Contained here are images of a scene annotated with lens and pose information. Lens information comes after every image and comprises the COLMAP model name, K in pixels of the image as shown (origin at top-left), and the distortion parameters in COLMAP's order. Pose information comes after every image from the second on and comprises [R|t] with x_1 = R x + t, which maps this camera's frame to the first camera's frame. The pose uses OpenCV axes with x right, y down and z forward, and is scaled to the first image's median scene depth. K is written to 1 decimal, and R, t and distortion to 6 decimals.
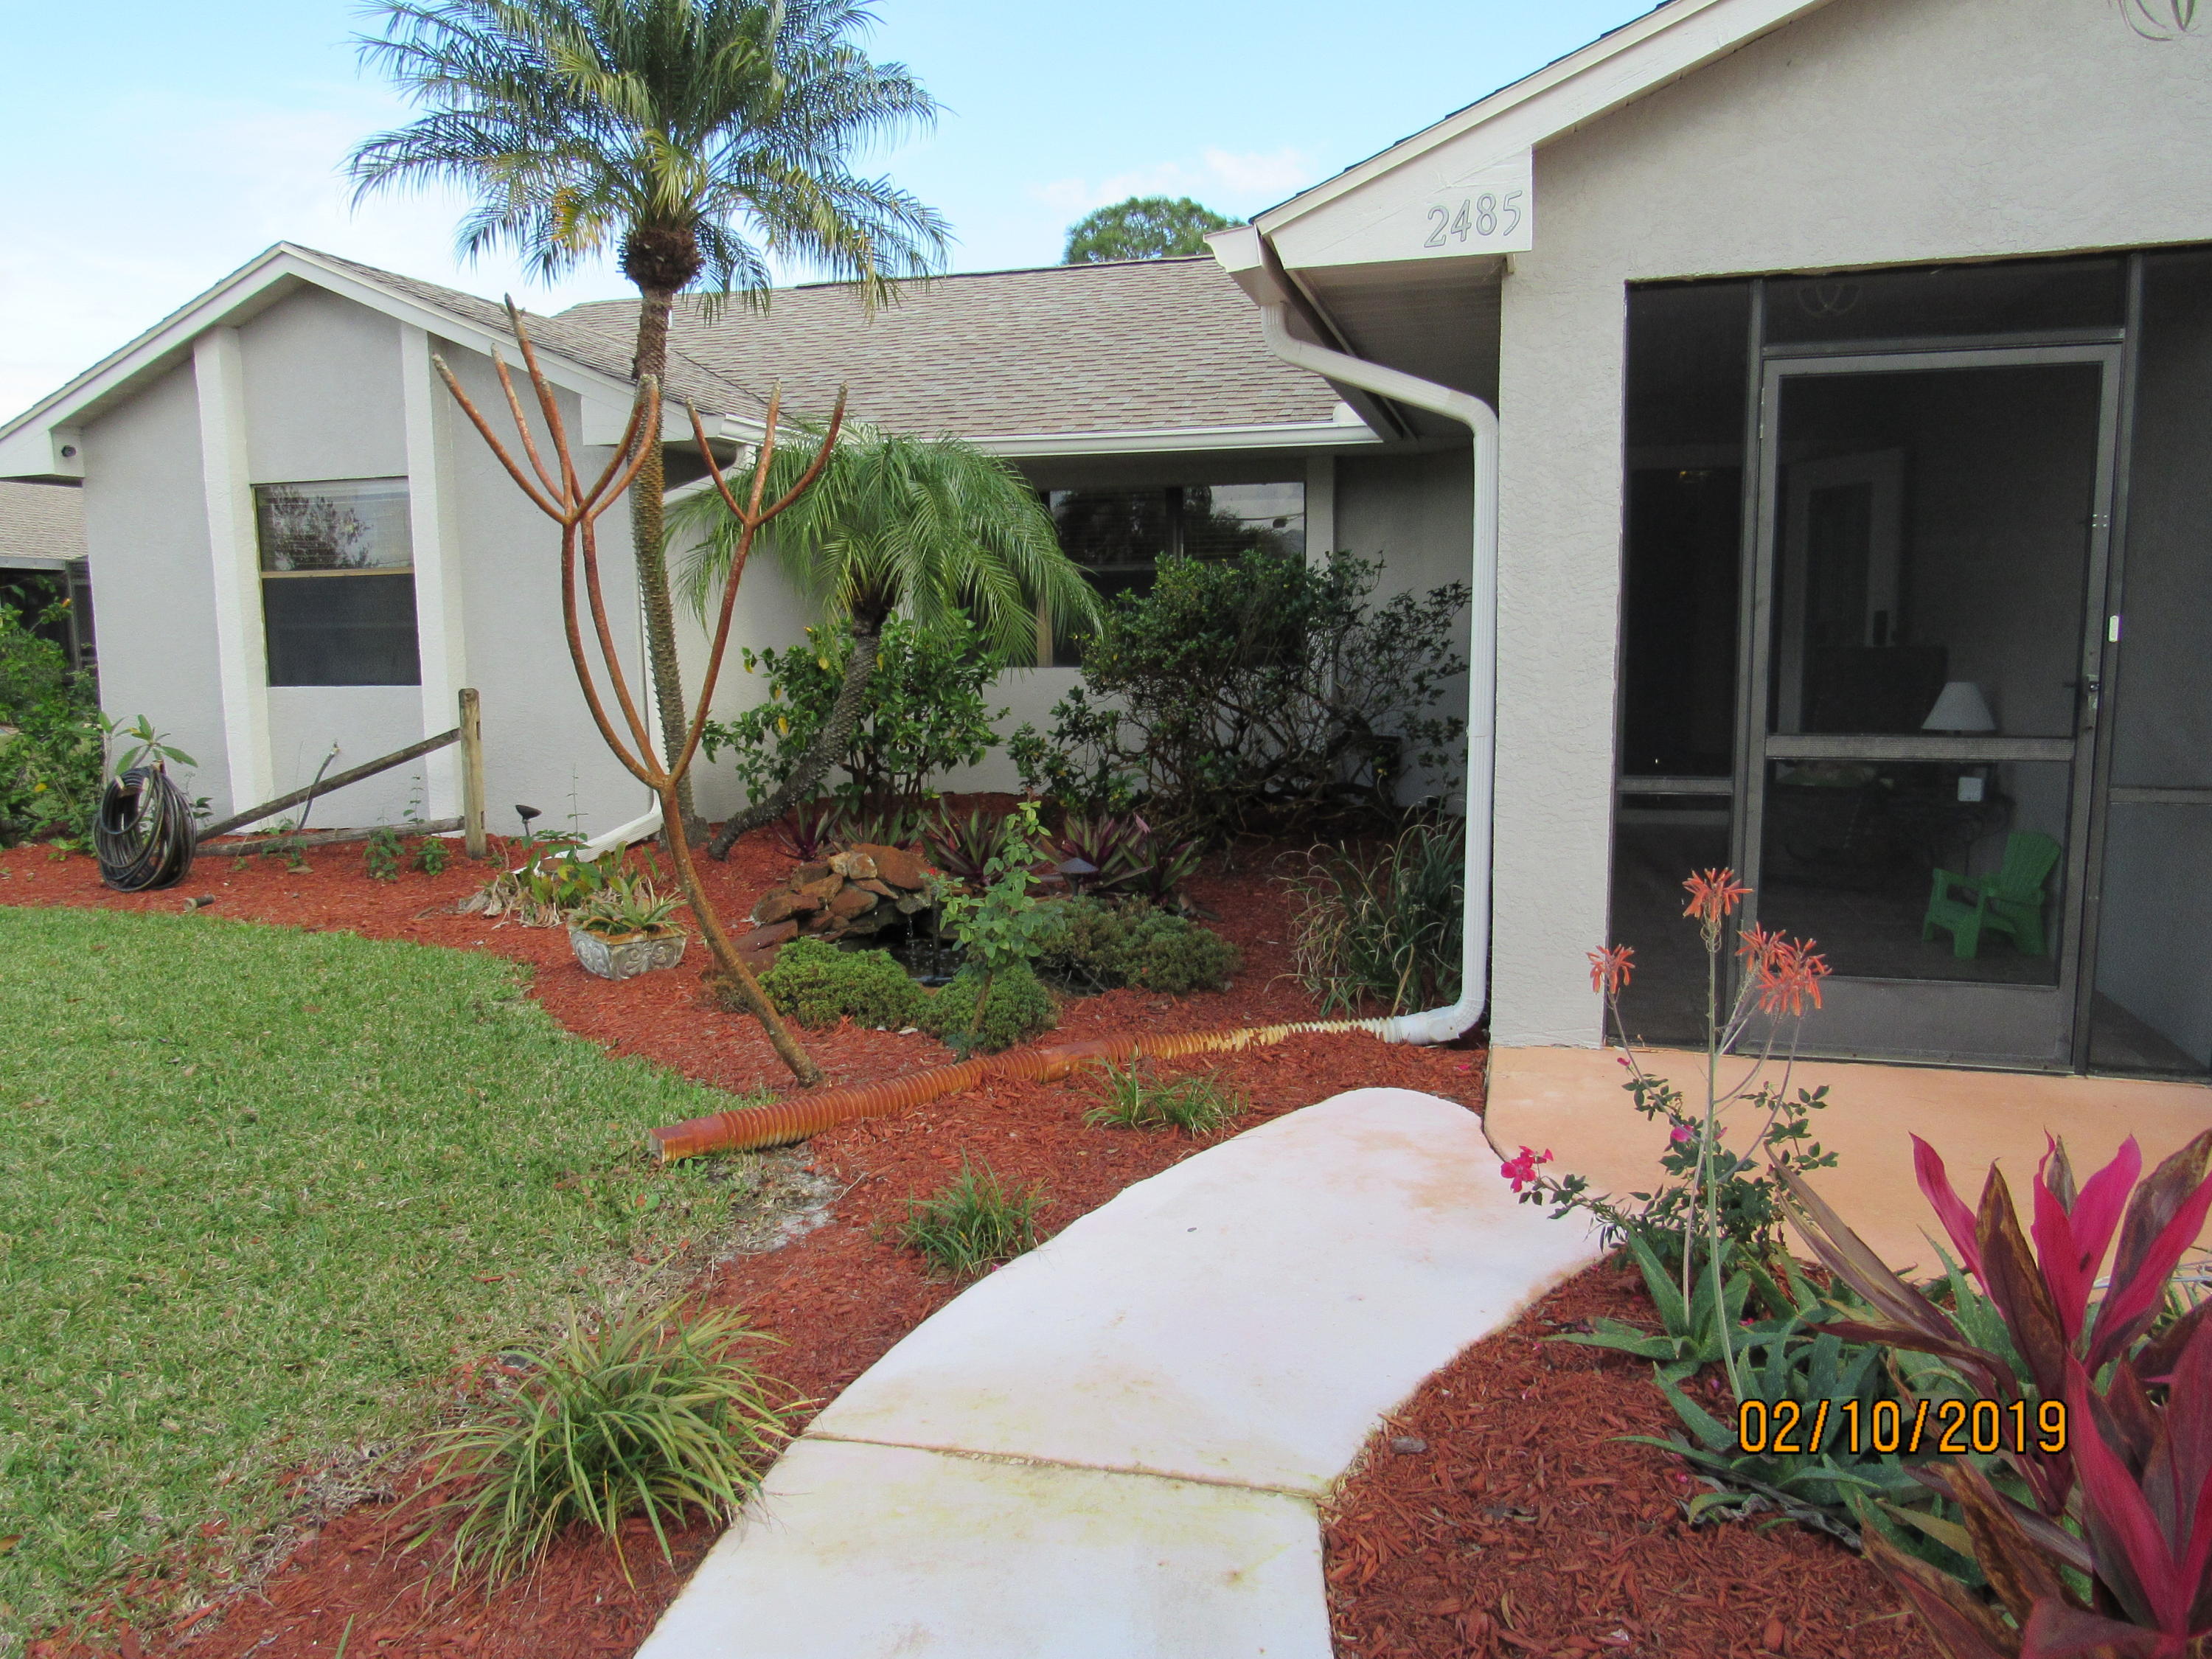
lens RADIAL K [[1596.4, 0, 1107.9], [0, 1596.4, 821.8], [0, 0, 1]] dist [-0.015708, 0.000375]
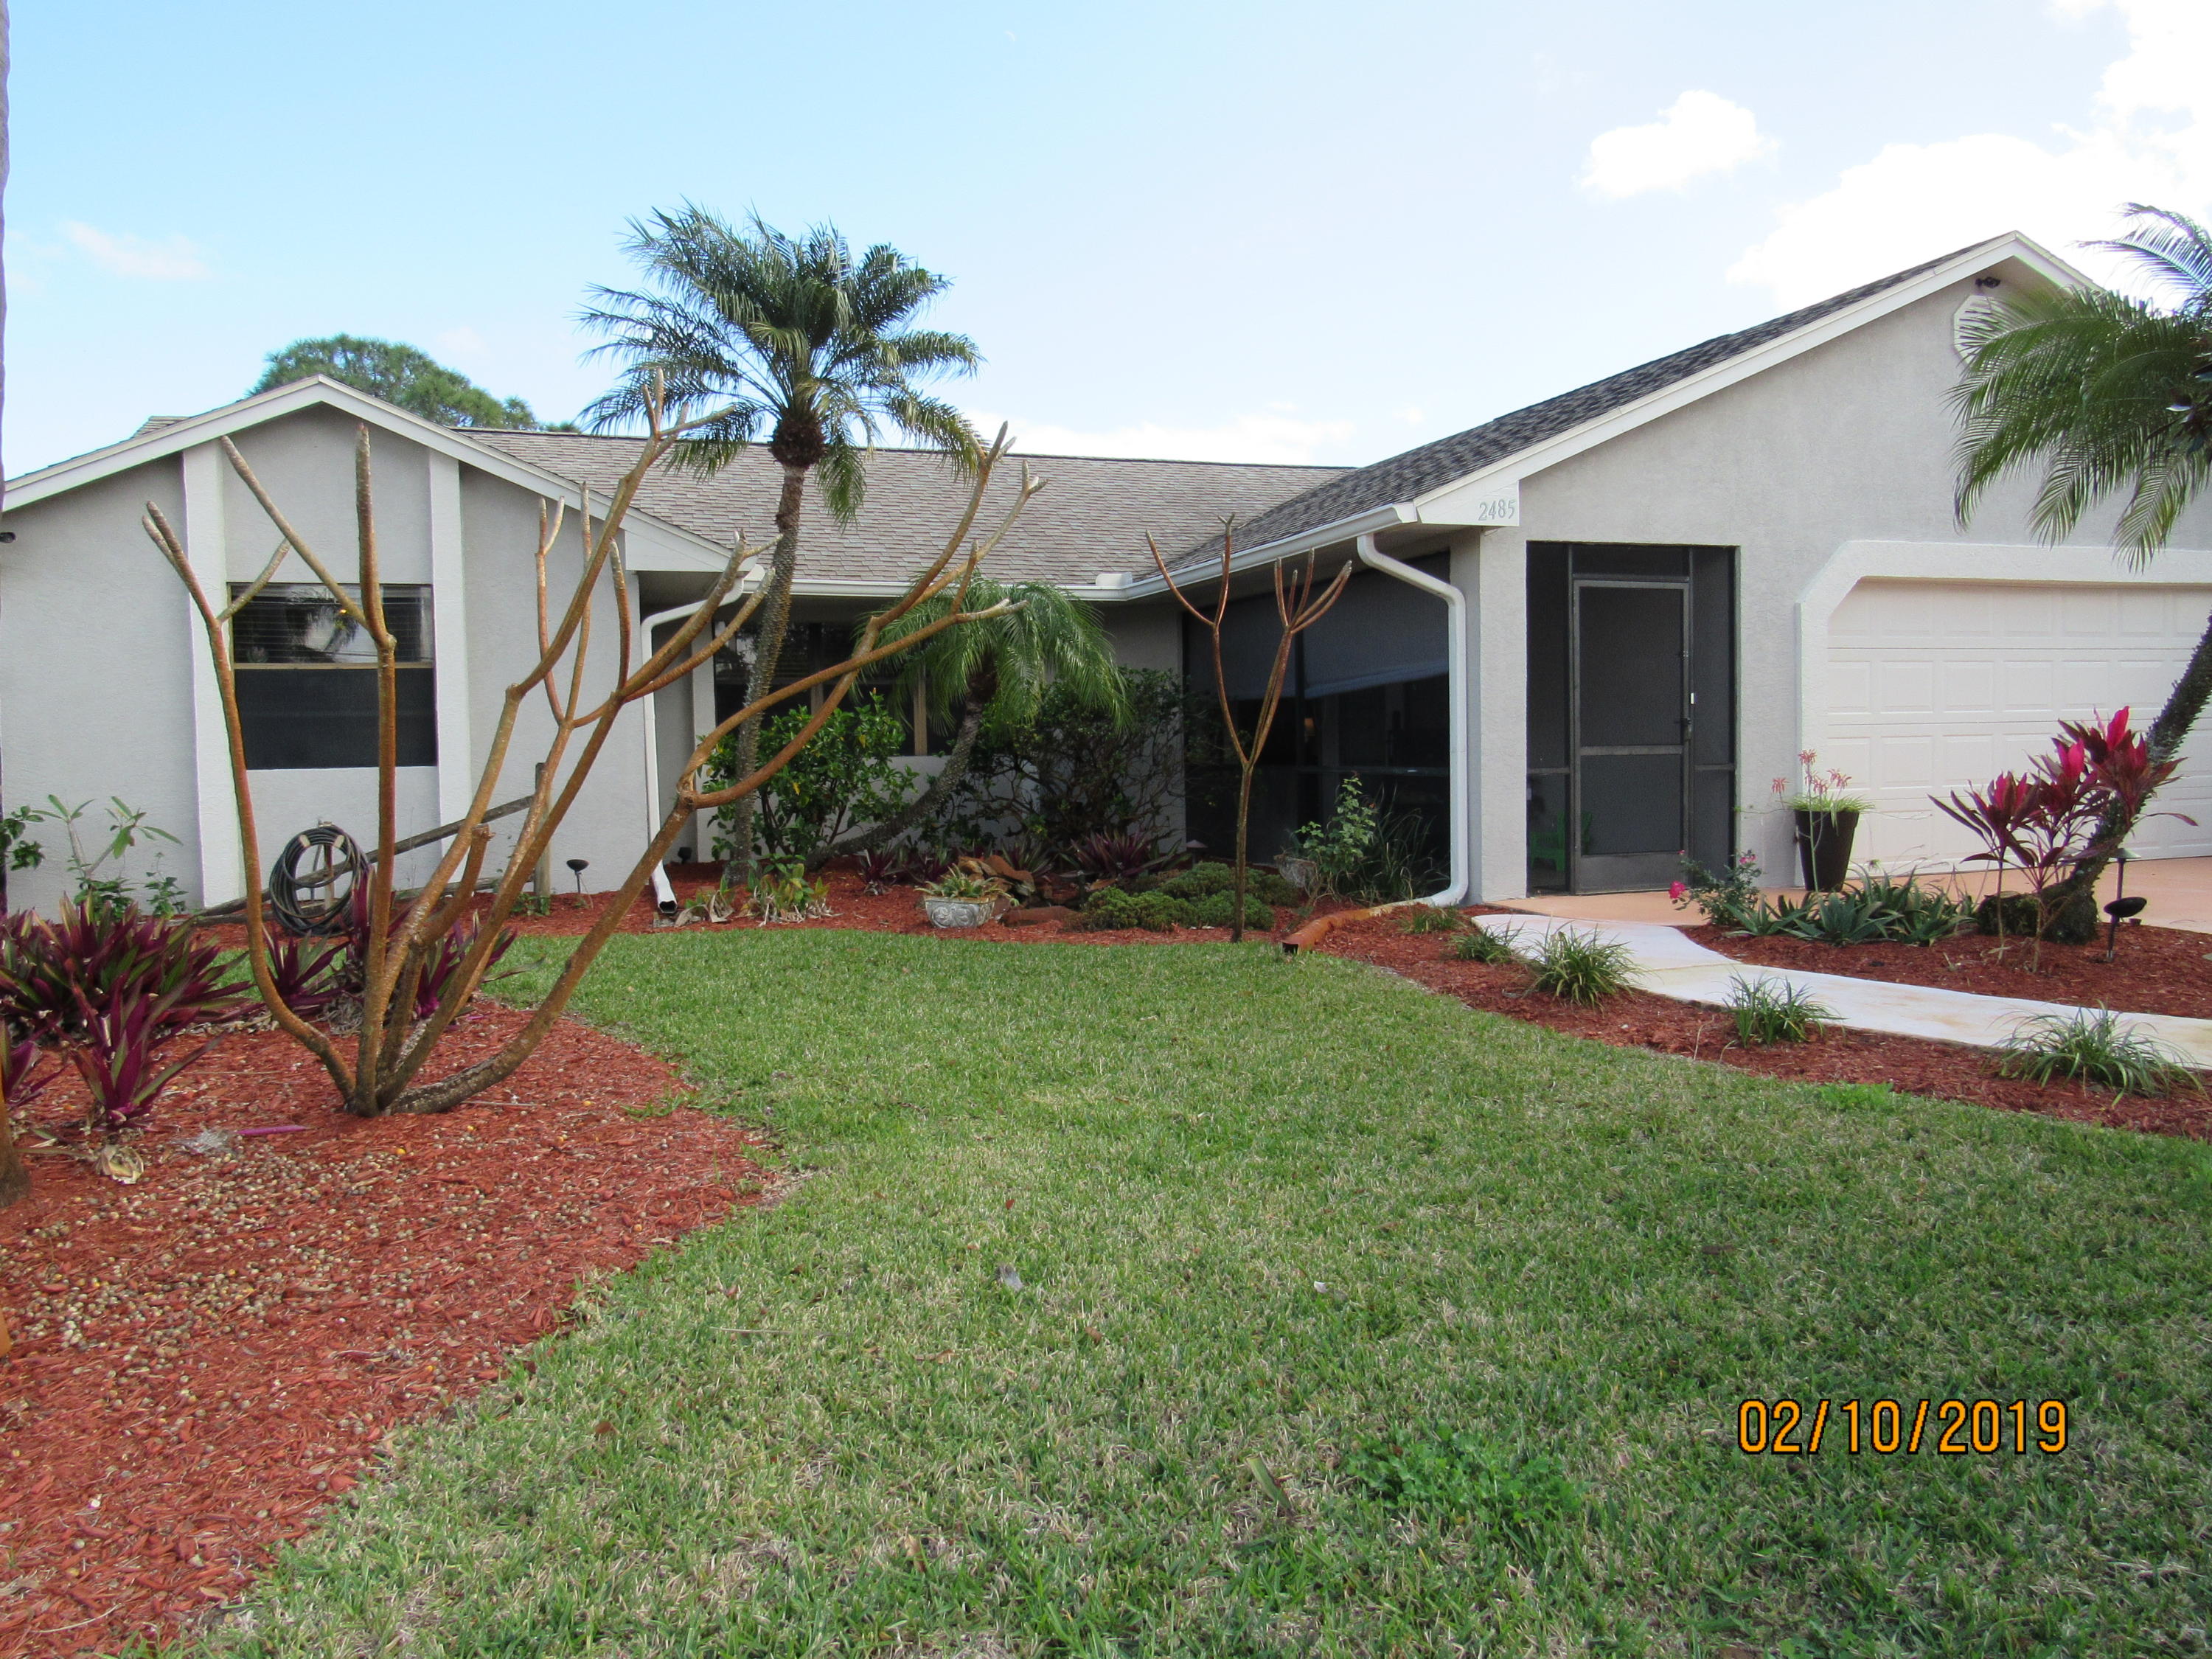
lens RADIAL K [[1596.4, 0, 1107.9], [0, 1596.4, 821.8], [0, 0, 1]] dist [-0.015708, 0.000375]
pose [[0.815038, -0.028058, 0.578728, -0.730279], [0.082449, 0.994279, -0.067910, 0.076048], [-0.573512, 0.103064, 0.812688, -0.214397]]
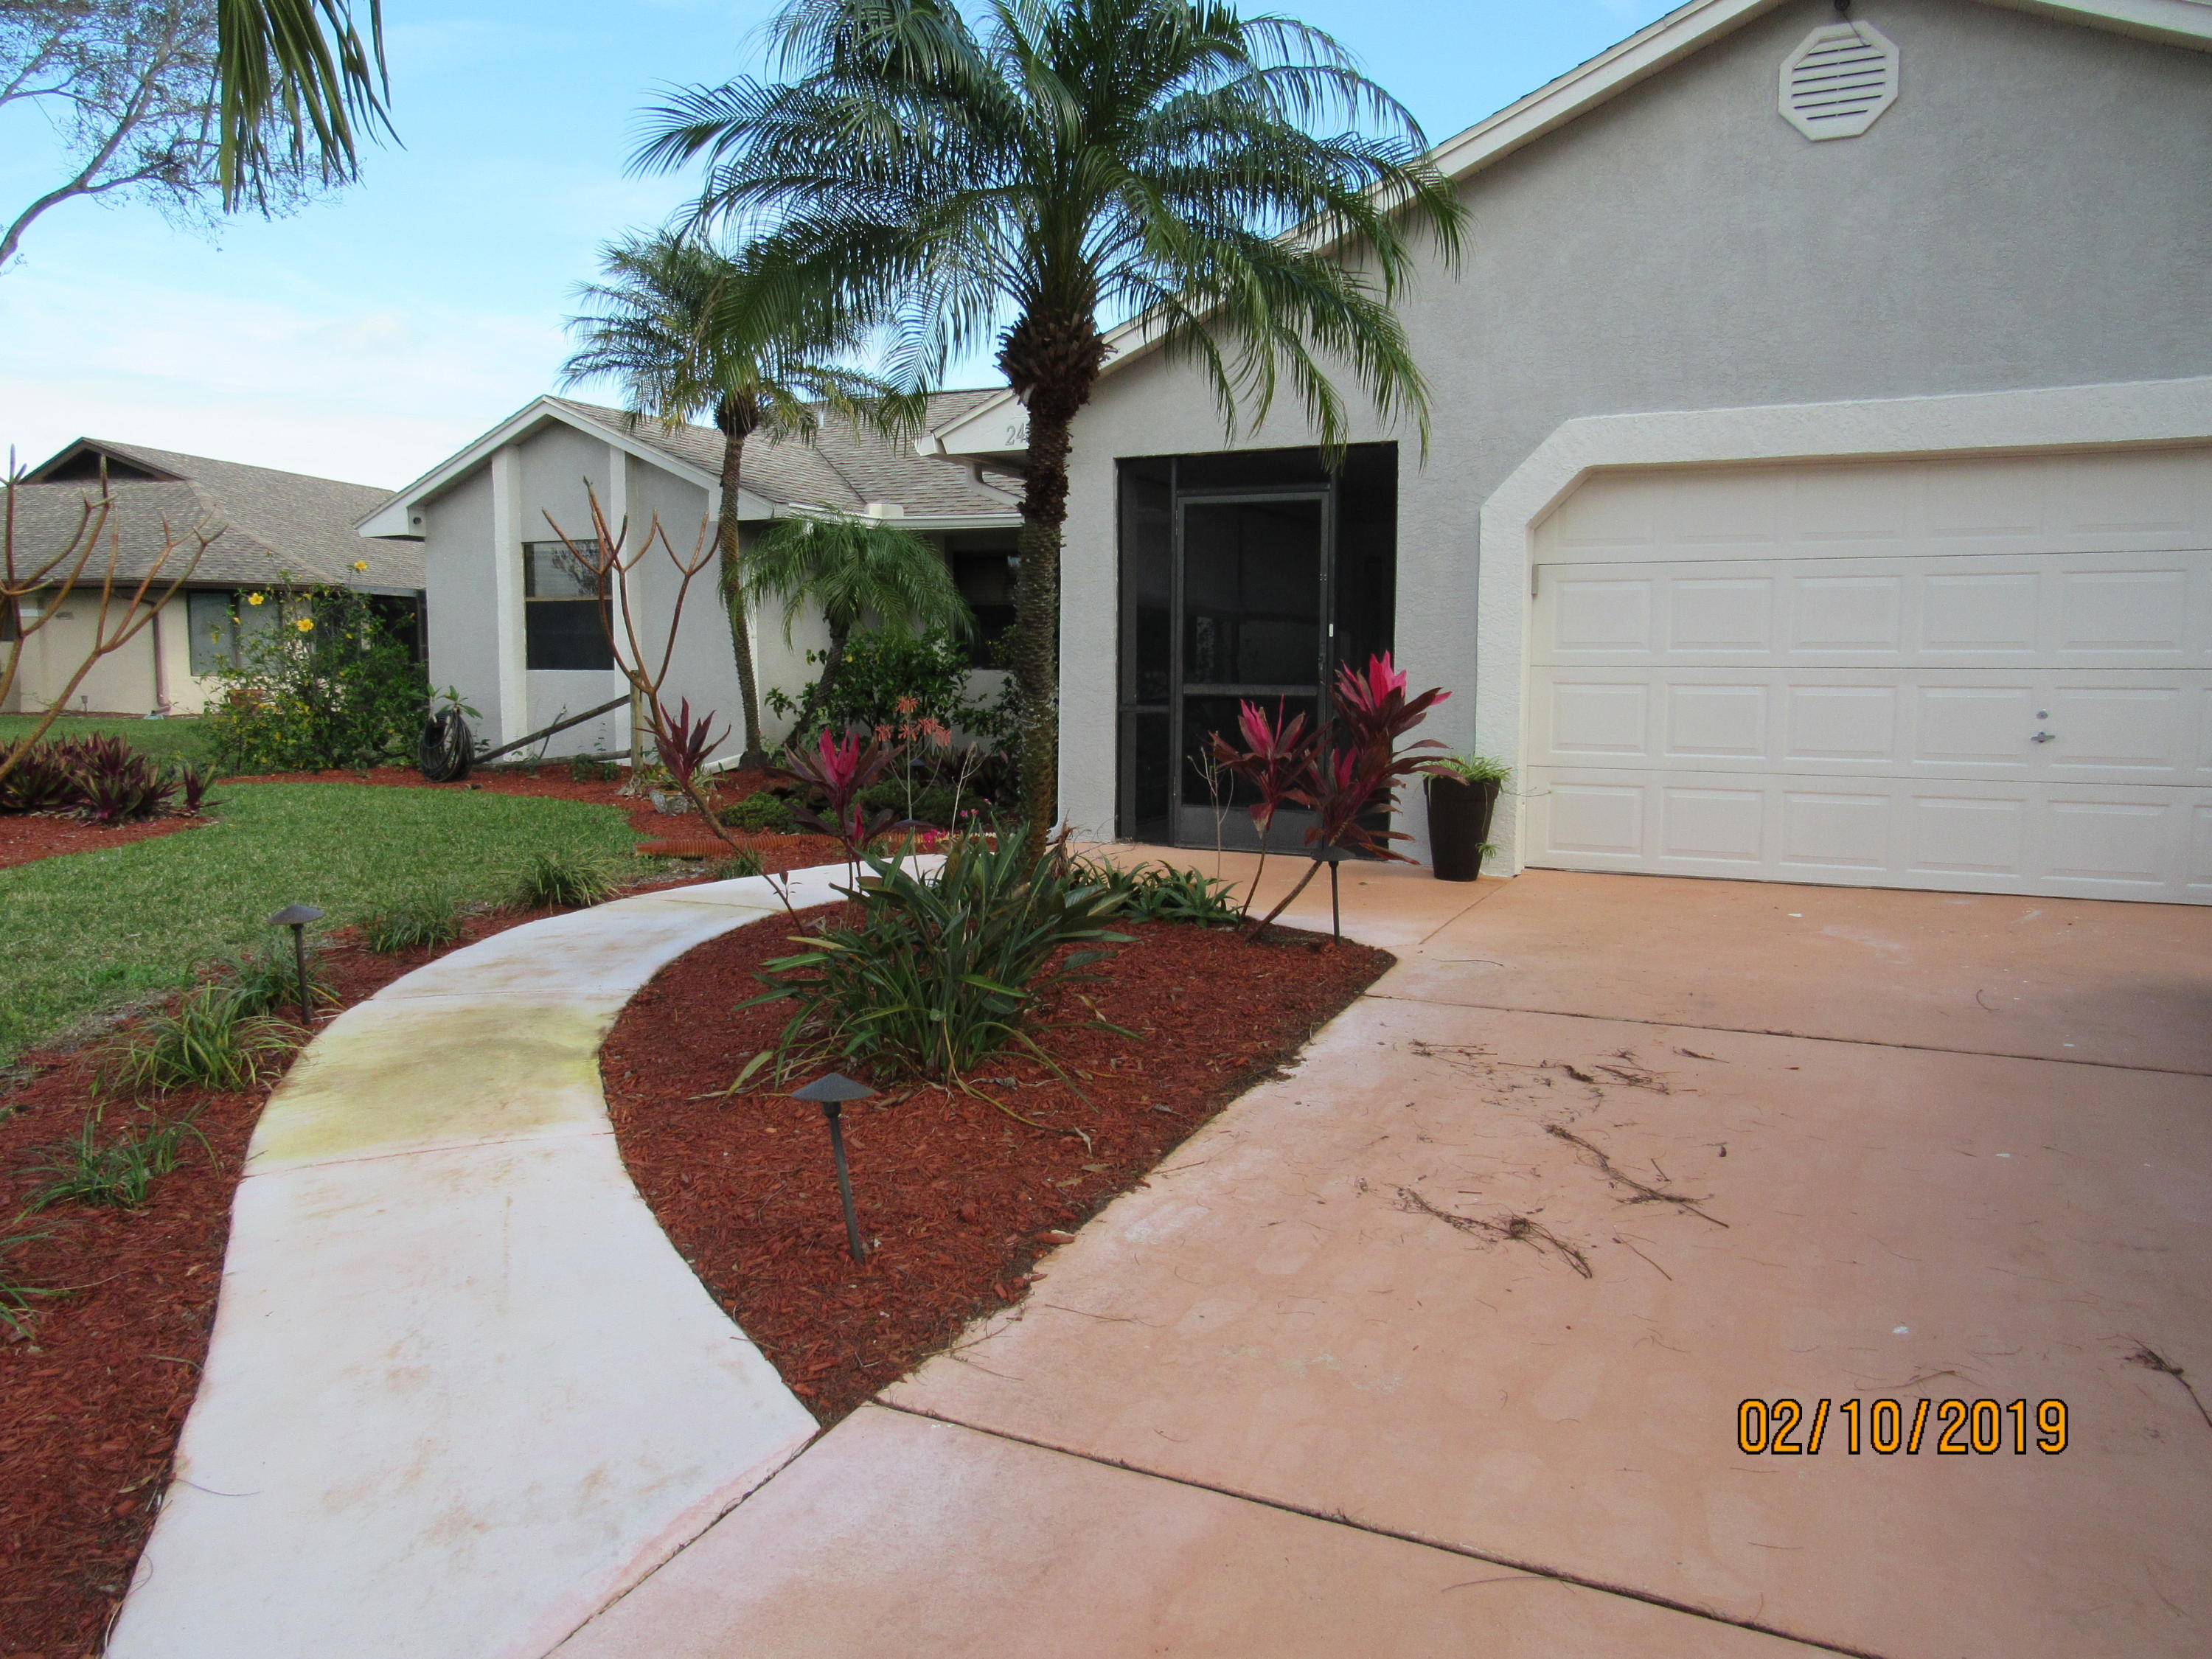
lens RADIAL K [[1562.9, 0, 1139.7], [0, 1562.9, 821.6], [0, 0, 1]] dist [-0.006607, 0.000186]
pose [[0.988485, 0.033541, -0.147557, 0.338968], [-0.037201, 0.999063, -0.022116, 0.085192], [0.146677, 0.027351, 0.988806, -0.487267]]
